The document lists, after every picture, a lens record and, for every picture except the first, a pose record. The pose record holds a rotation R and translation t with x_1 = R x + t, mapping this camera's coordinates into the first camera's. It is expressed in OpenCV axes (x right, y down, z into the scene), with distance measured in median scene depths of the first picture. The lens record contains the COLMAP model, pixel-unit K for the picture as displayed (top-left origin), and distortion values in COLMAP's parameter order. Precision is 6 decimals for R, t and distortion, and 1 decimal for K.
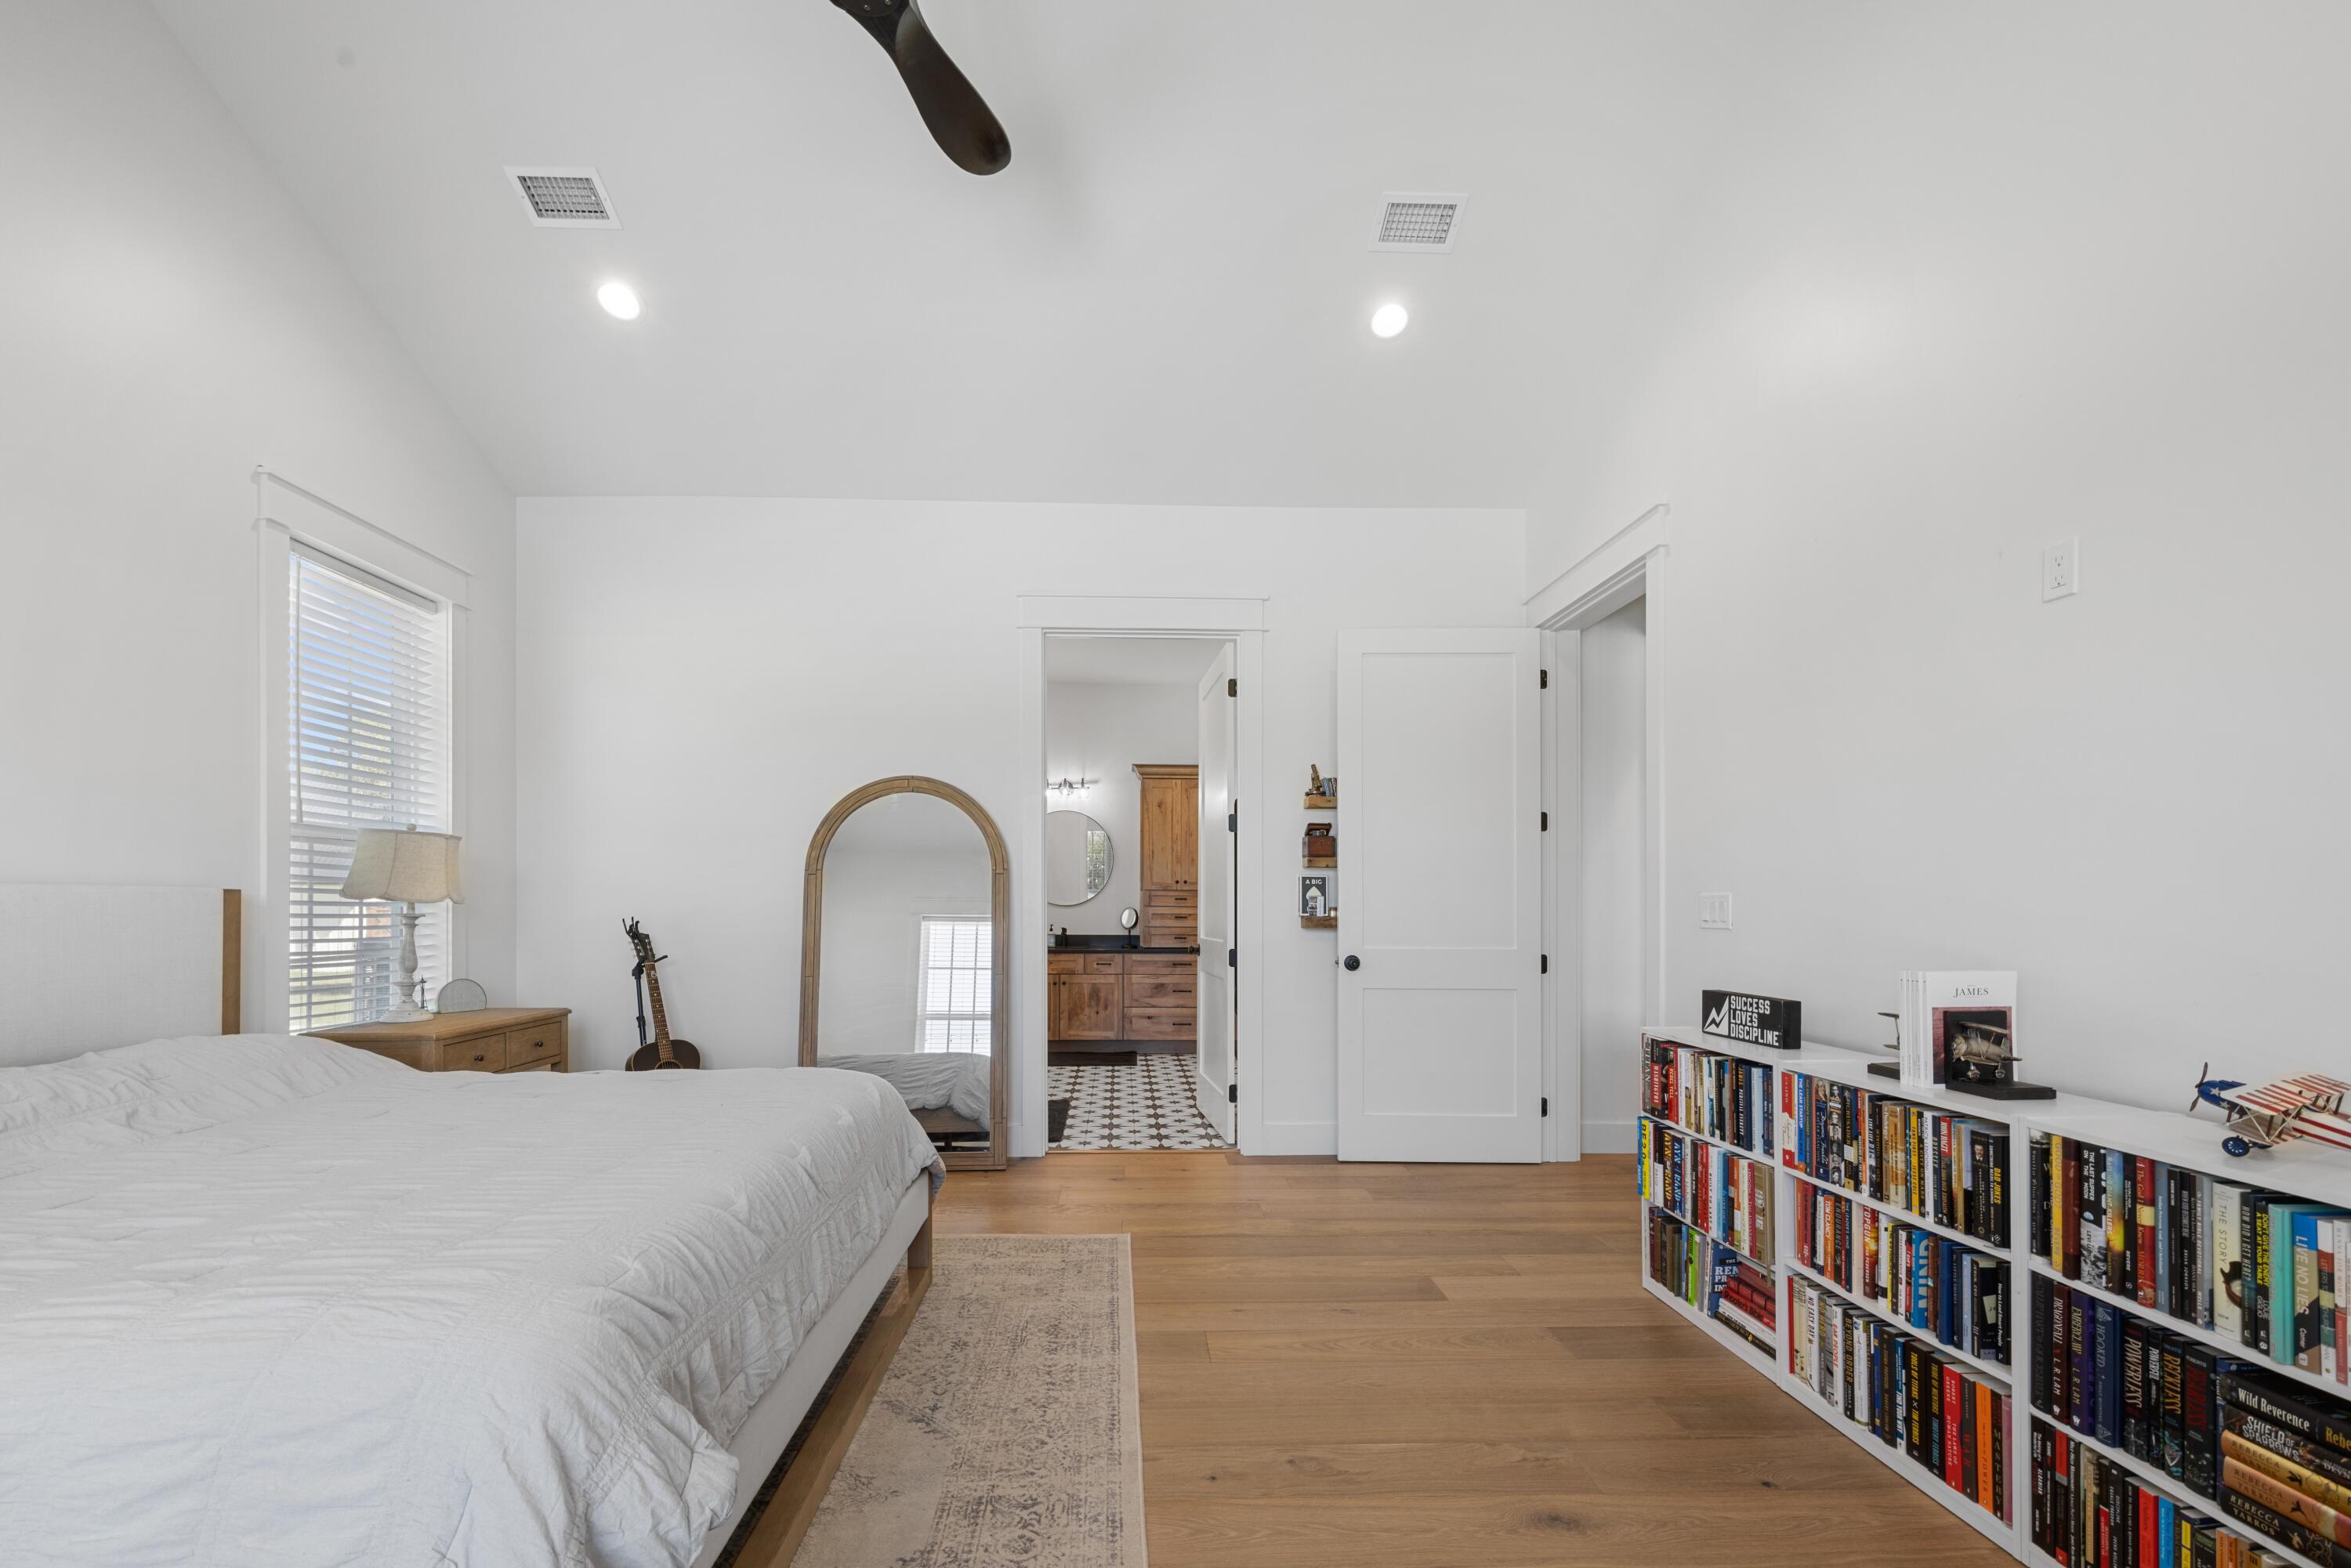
lens RADIAL K [[982.4, 0, 1160.0], [0, 982.4, 886.0], [0, 0, 1]] dist [0.001894, -0.000608]
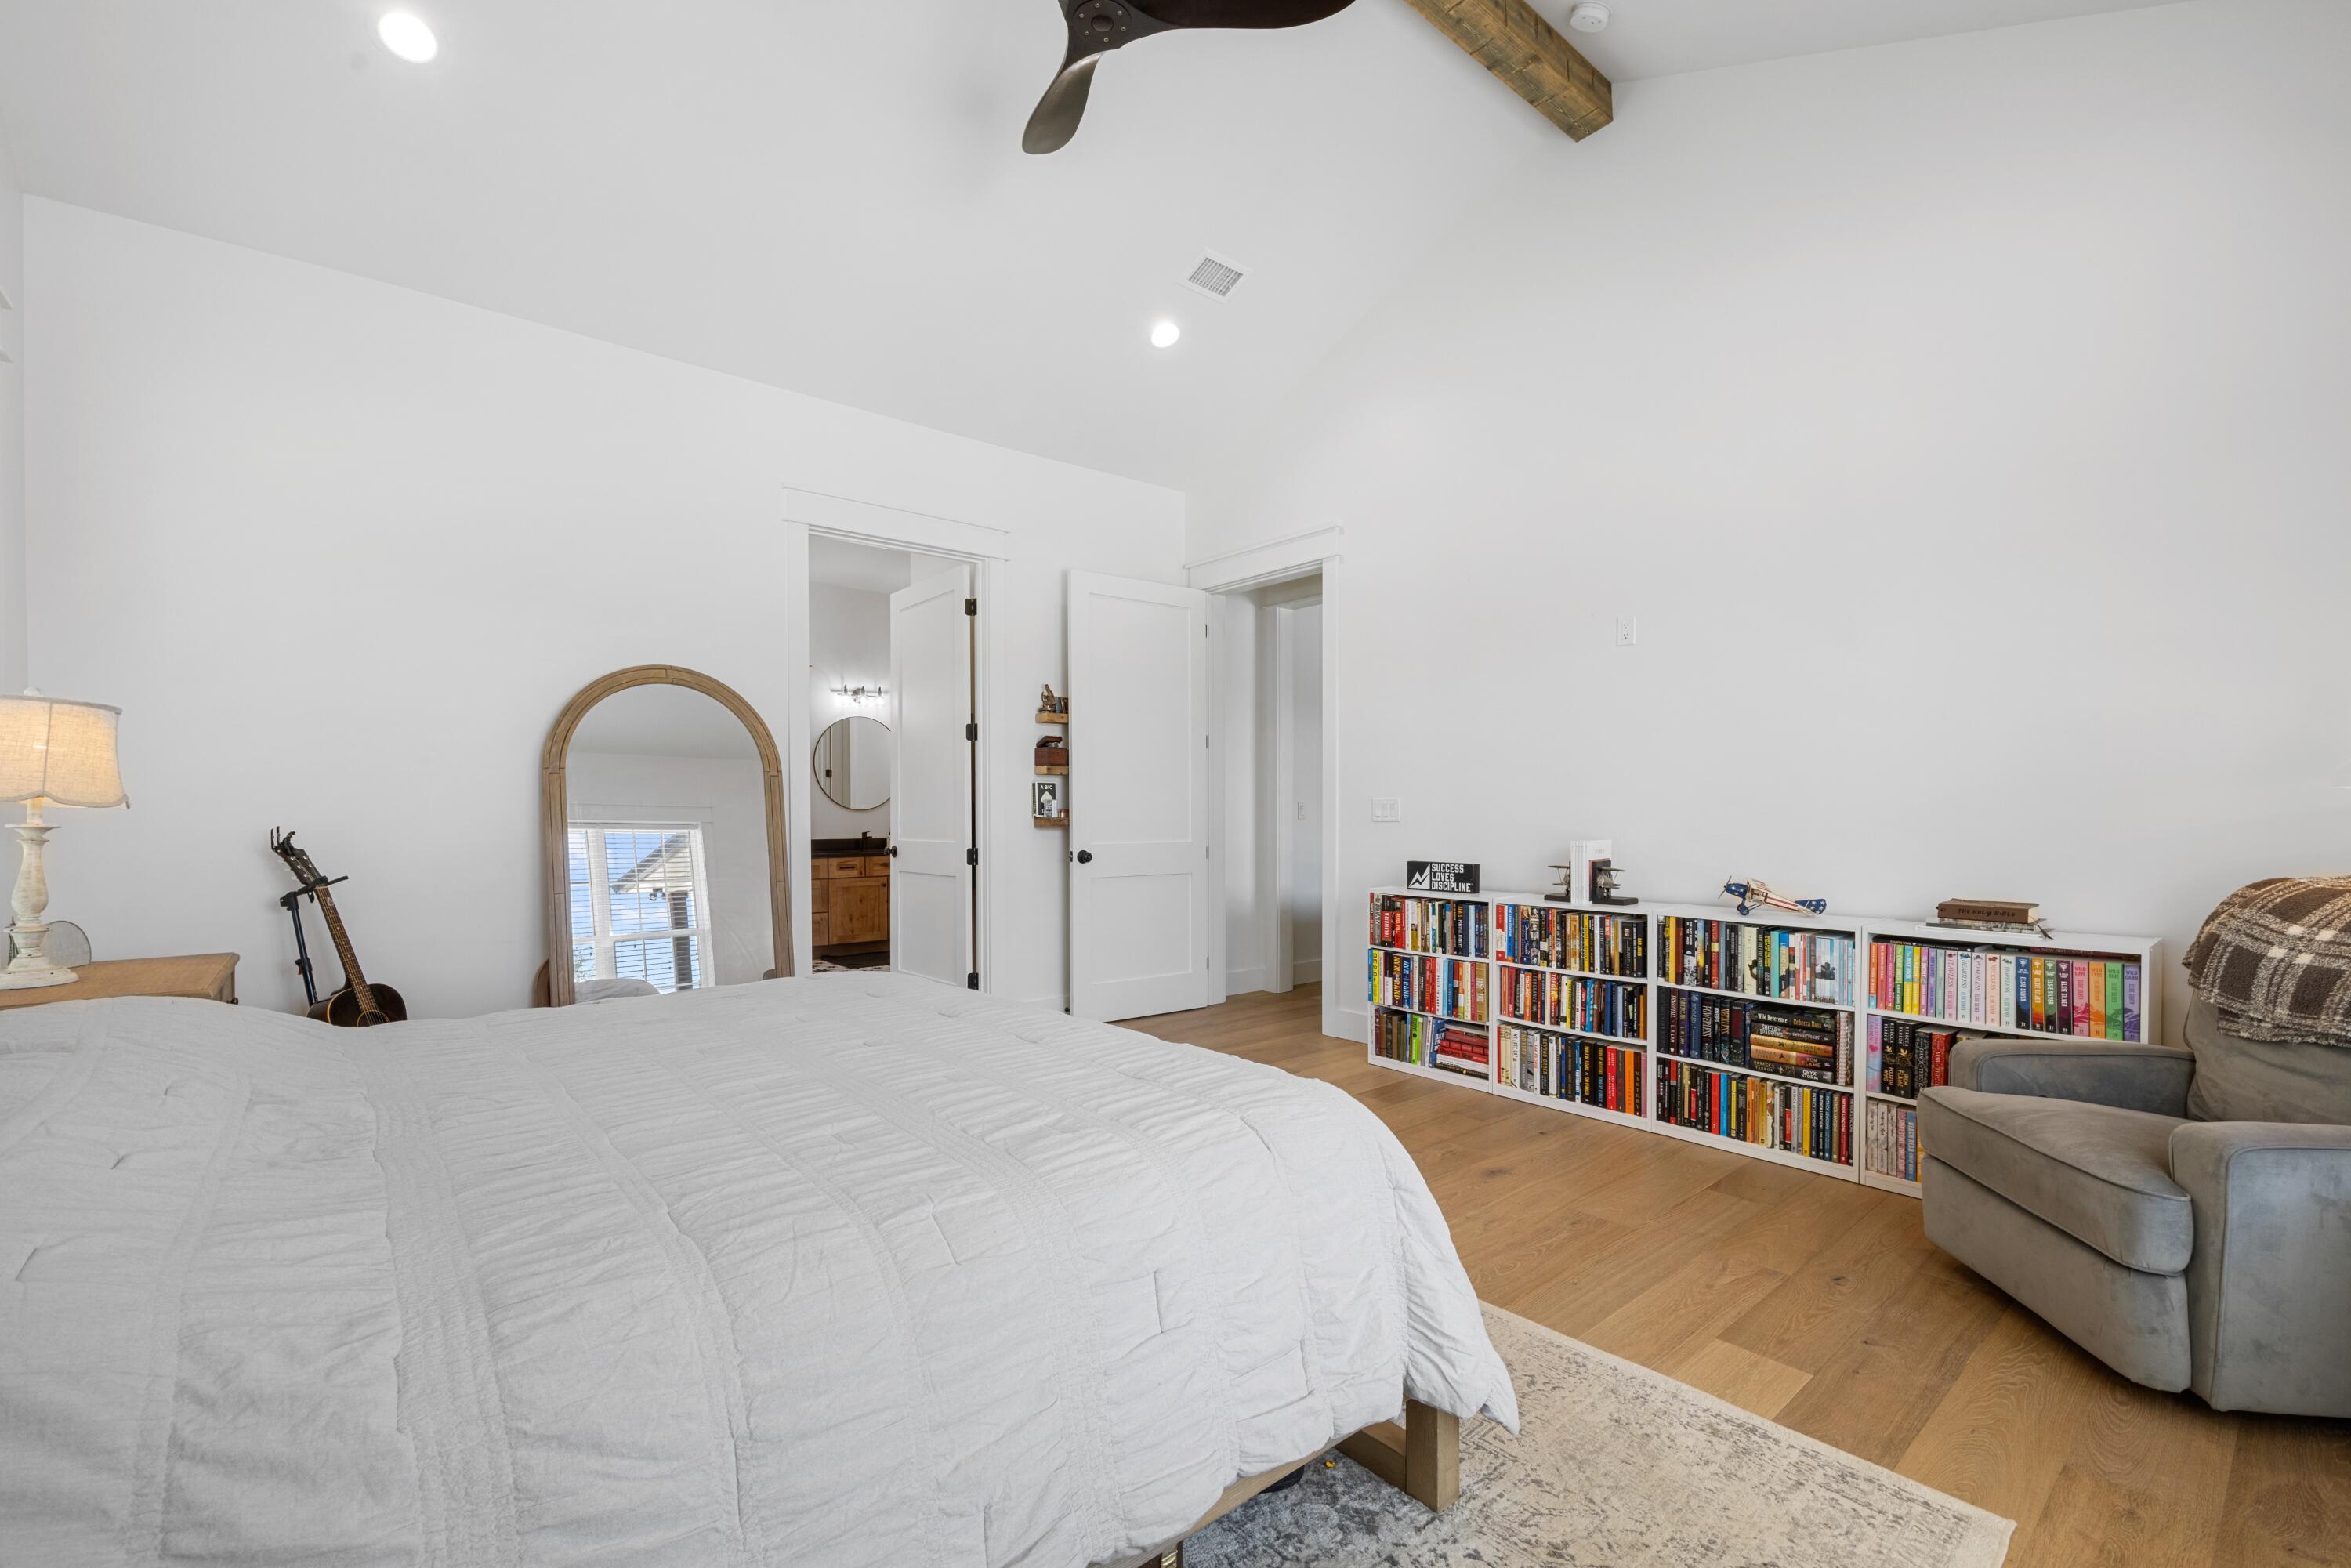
lens RADIAL K [[982.4, 0, 1176.1], [0, 982.4, 800.2], [0, 0, 1]] dist [0.001894, -0.000608]
pose [[0.793217, 0.000879, 0.608939, -0.929325], [-0.006772, 0.999950, 0.007377, 0.002306], [-0.608902, -0.009975, 0.793183, 0.006572]]
